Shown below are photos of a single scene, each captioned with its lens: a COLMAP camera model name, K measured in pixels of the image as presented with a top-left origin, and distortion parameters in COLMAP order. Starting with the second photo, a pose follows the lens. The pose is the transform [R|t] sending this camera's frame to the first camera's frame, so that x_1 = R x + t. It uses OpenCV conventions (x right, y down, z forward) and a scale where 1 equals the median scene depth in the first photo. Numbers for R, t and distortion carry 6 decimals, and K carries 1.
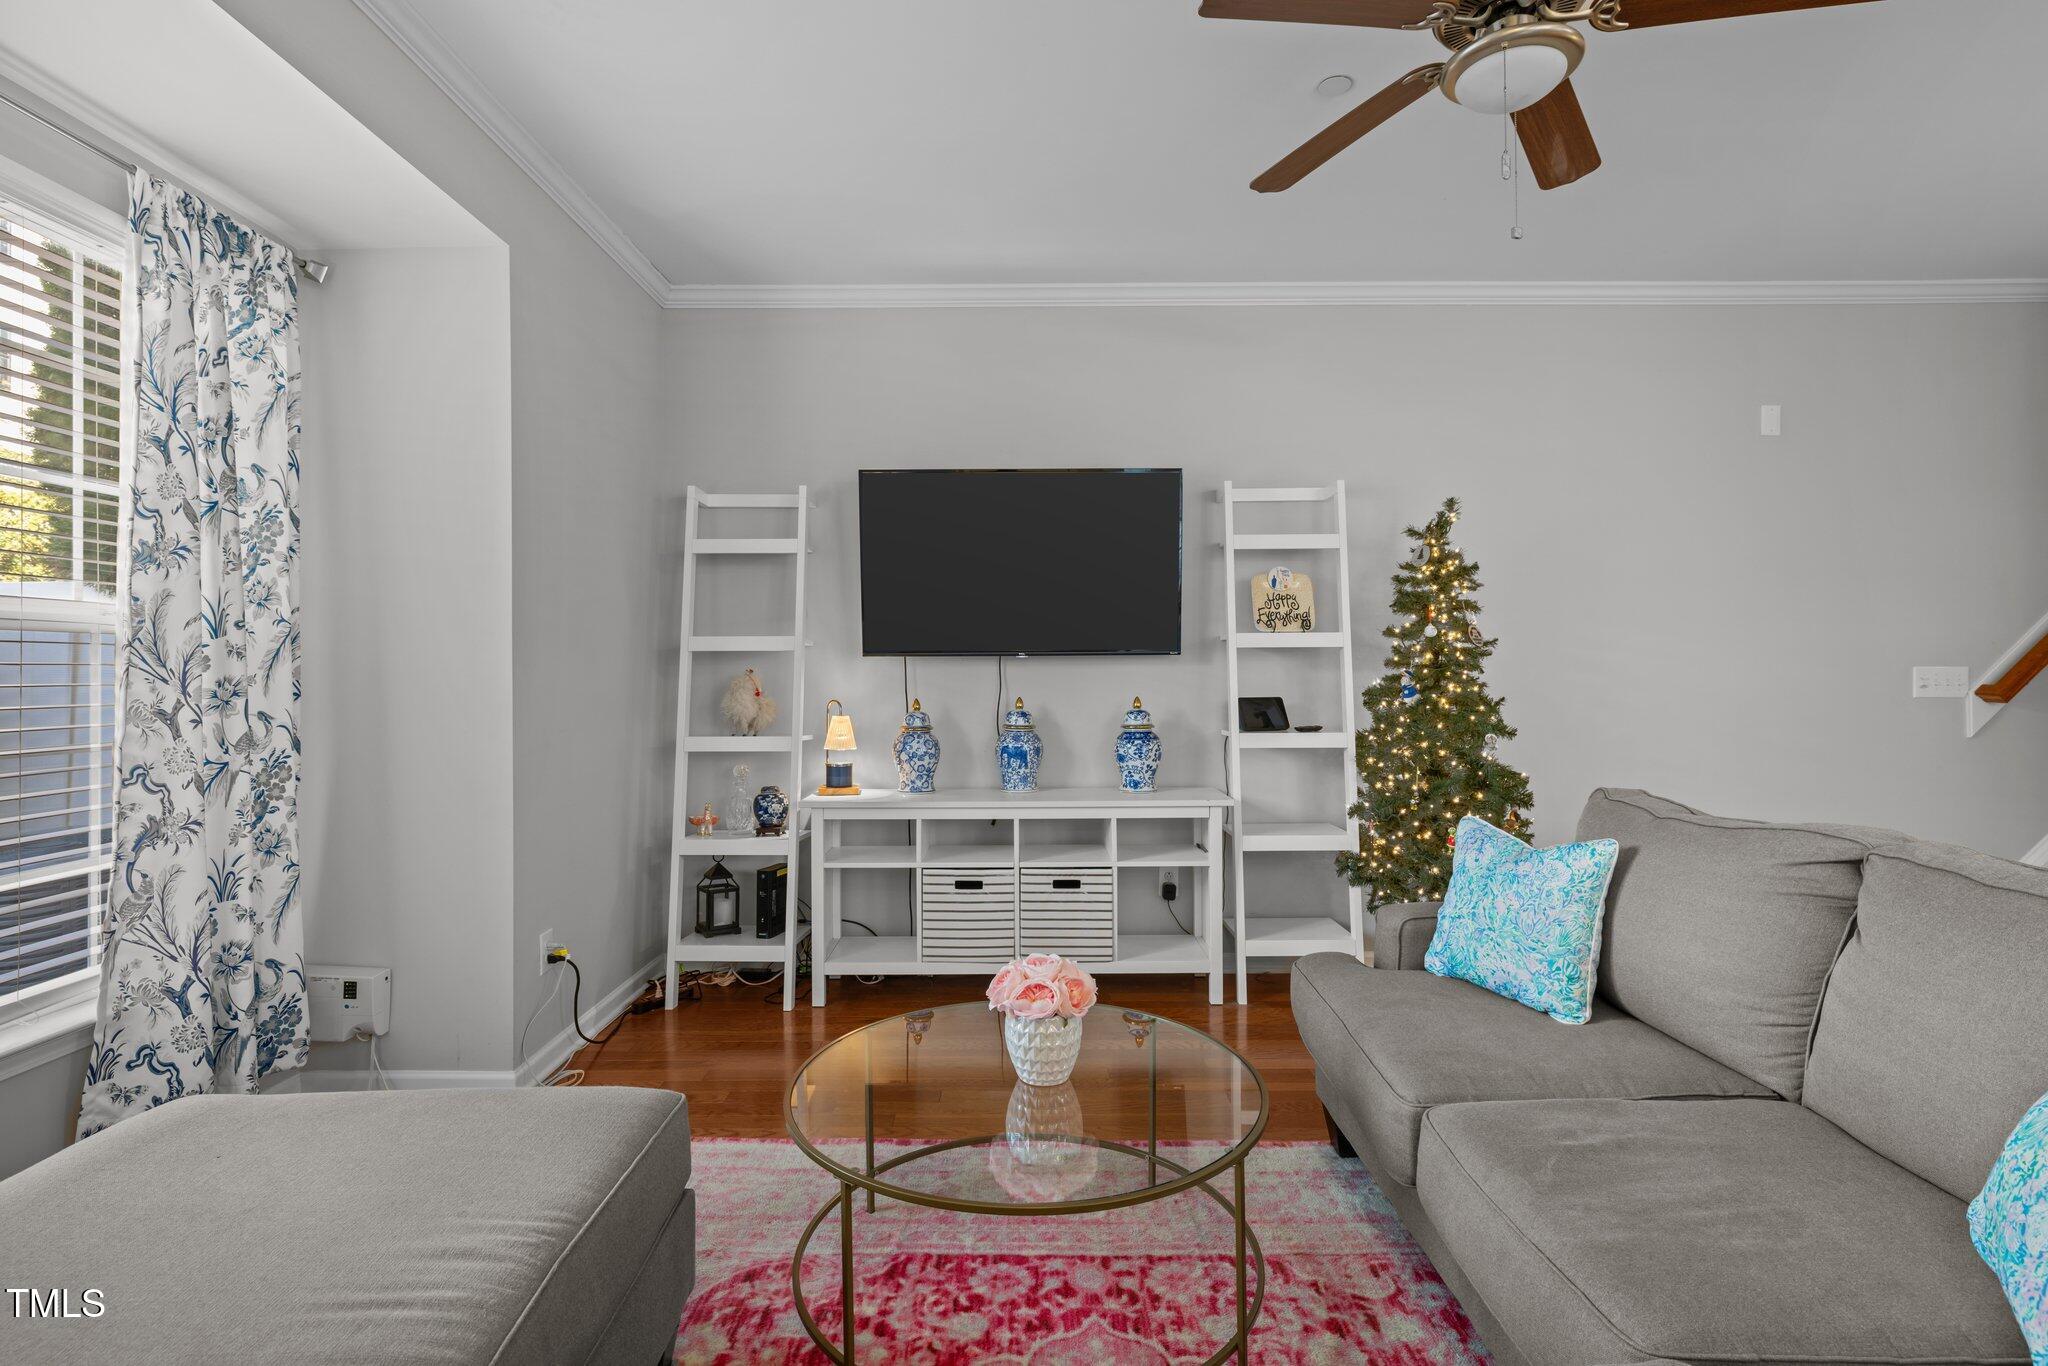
lens RADIAL K [[956.4, 0, 1014.0], [0, 956.4, 662.8], [0, 0, 1]] dist [-0.006631, 0.001771]
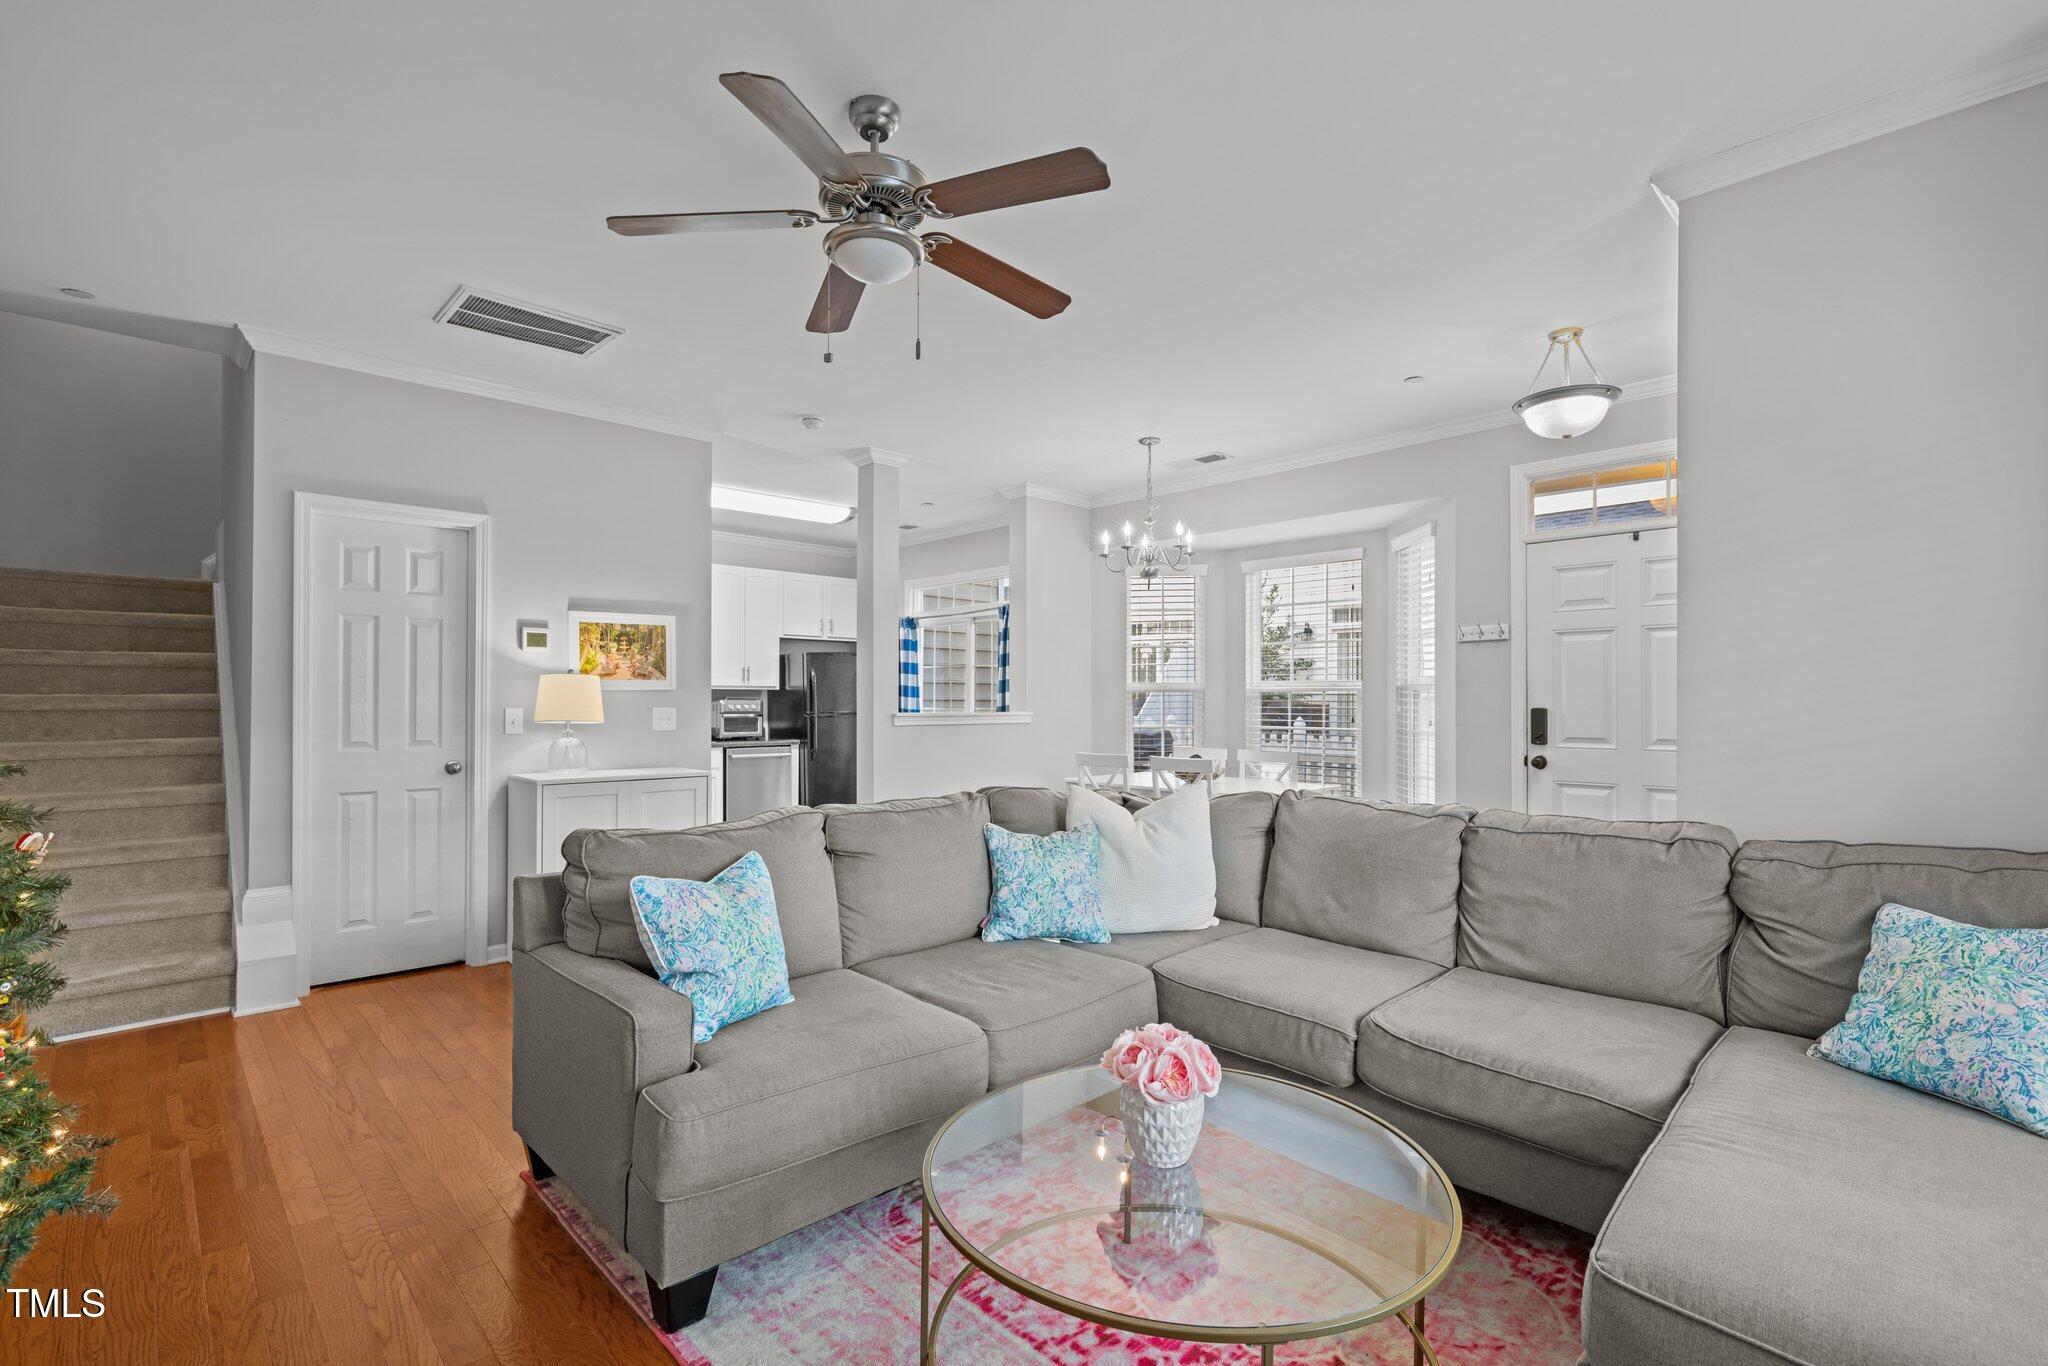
lens RADIAL K [[923.0, 0, 1026.8], [0, 923.0, 692.9], [0, 0, 1]] dist [-0.006455, 0.003145]
pose [[-0.708564, 0.011648, 0.705550, -0.283951], [-0.004149, 0.999778, -0.020672, 0.002157], [-0.705634, -0.017575, -0.708359, 0.959142]]
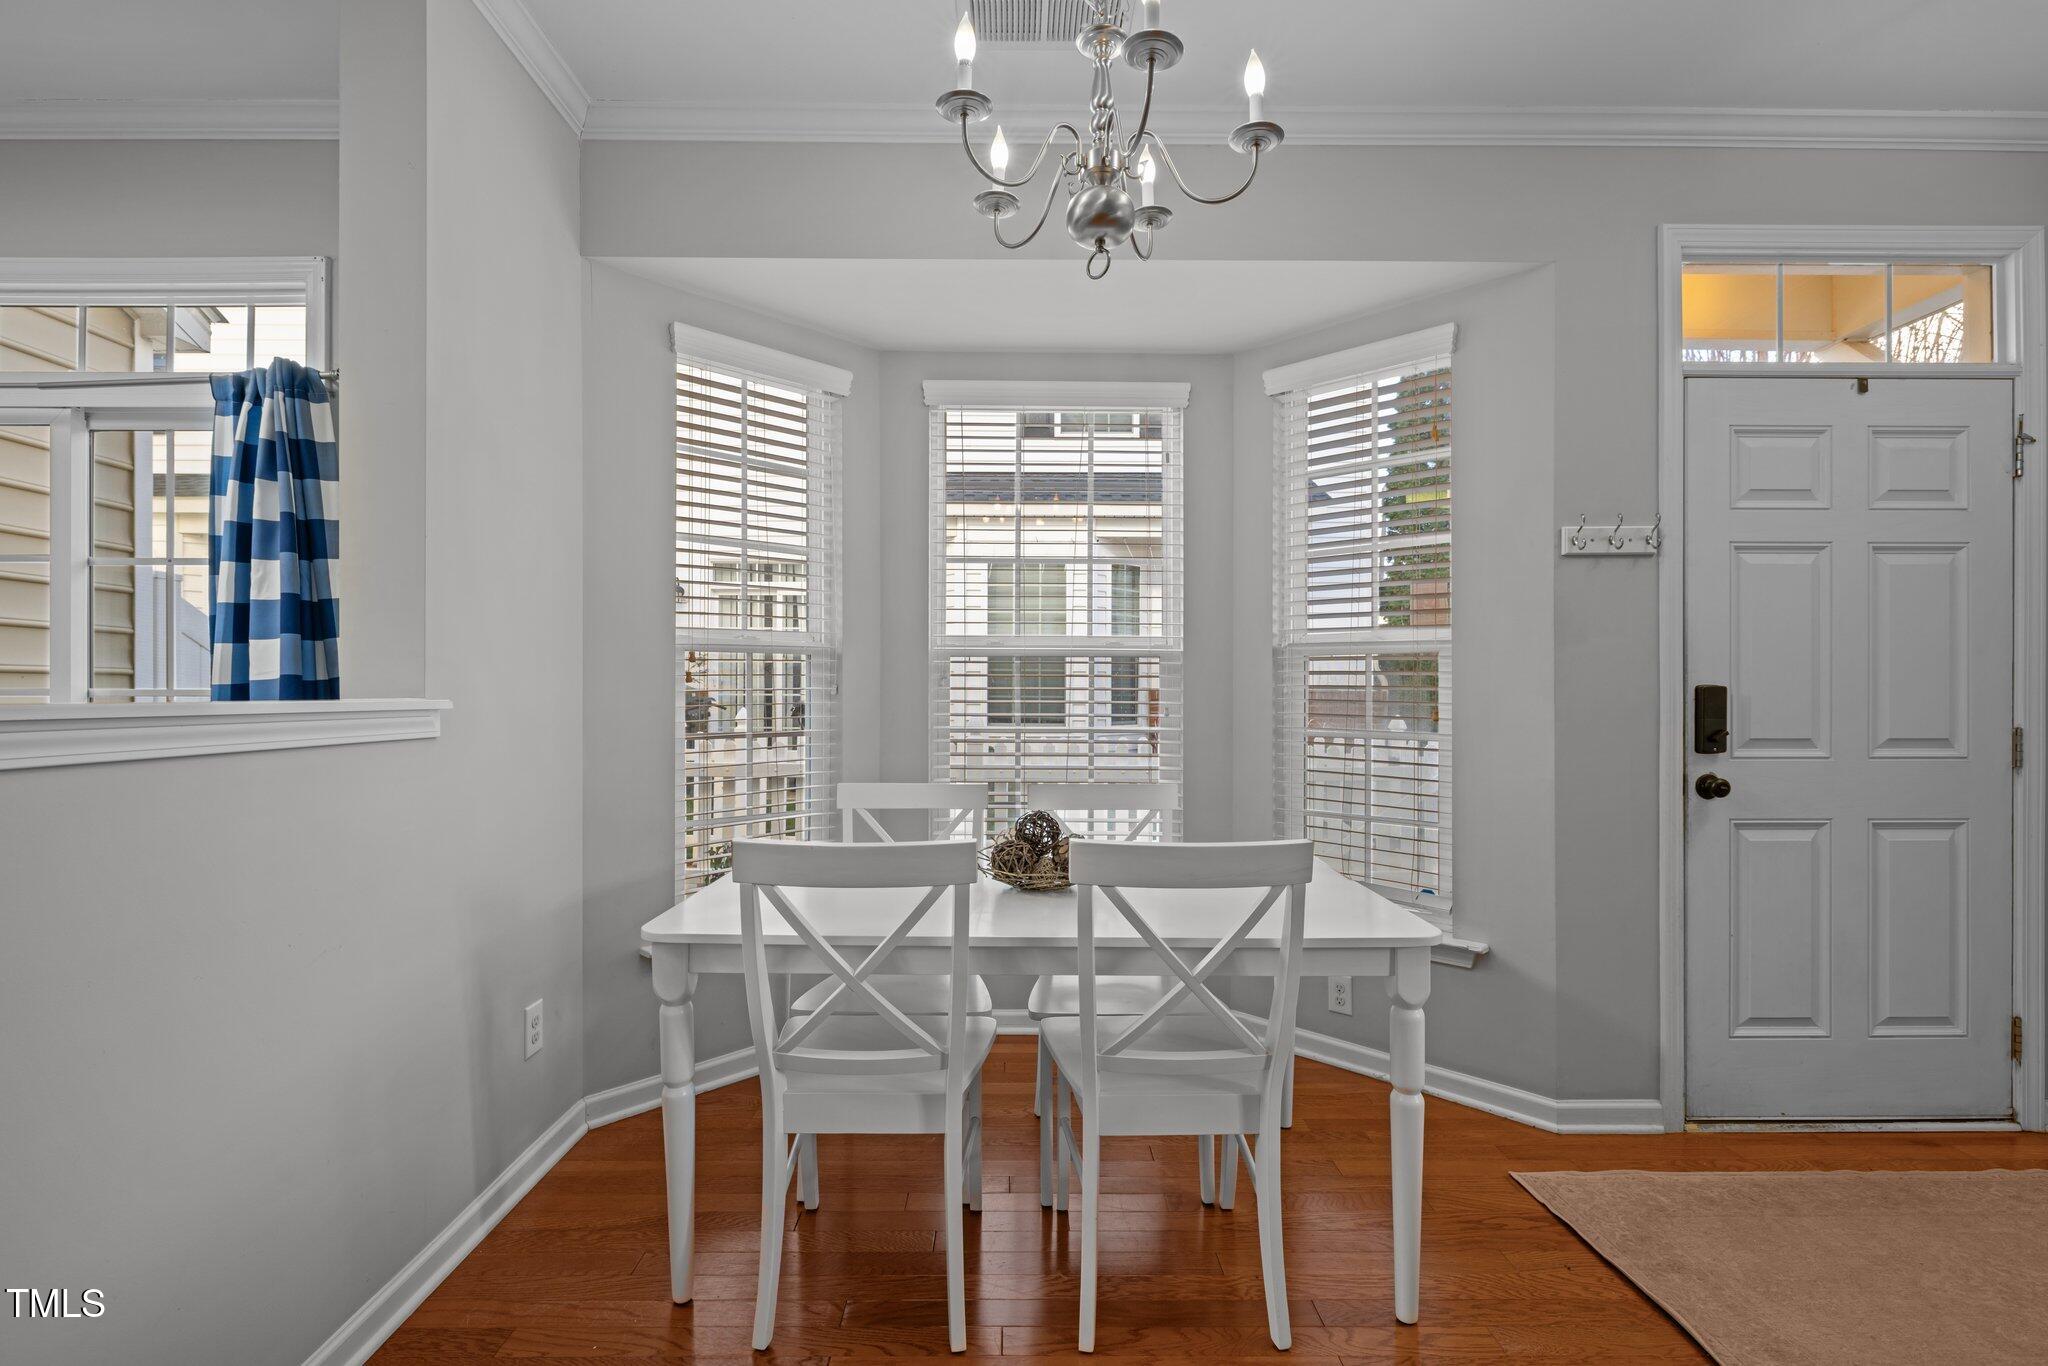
lens RADIAL K [[923.0, 0, 1015.3], [0, 923.0, 696.2], [0, 0, 1]] dist [-0.006455, 0.003145]
pose [[-0.999728, 0.003647, -0.023028, 0.733011], [0.003806, 0.999969, -0.006864, 0.004905], [0.023003, -0.006950, -0.999711, 0.156932]]
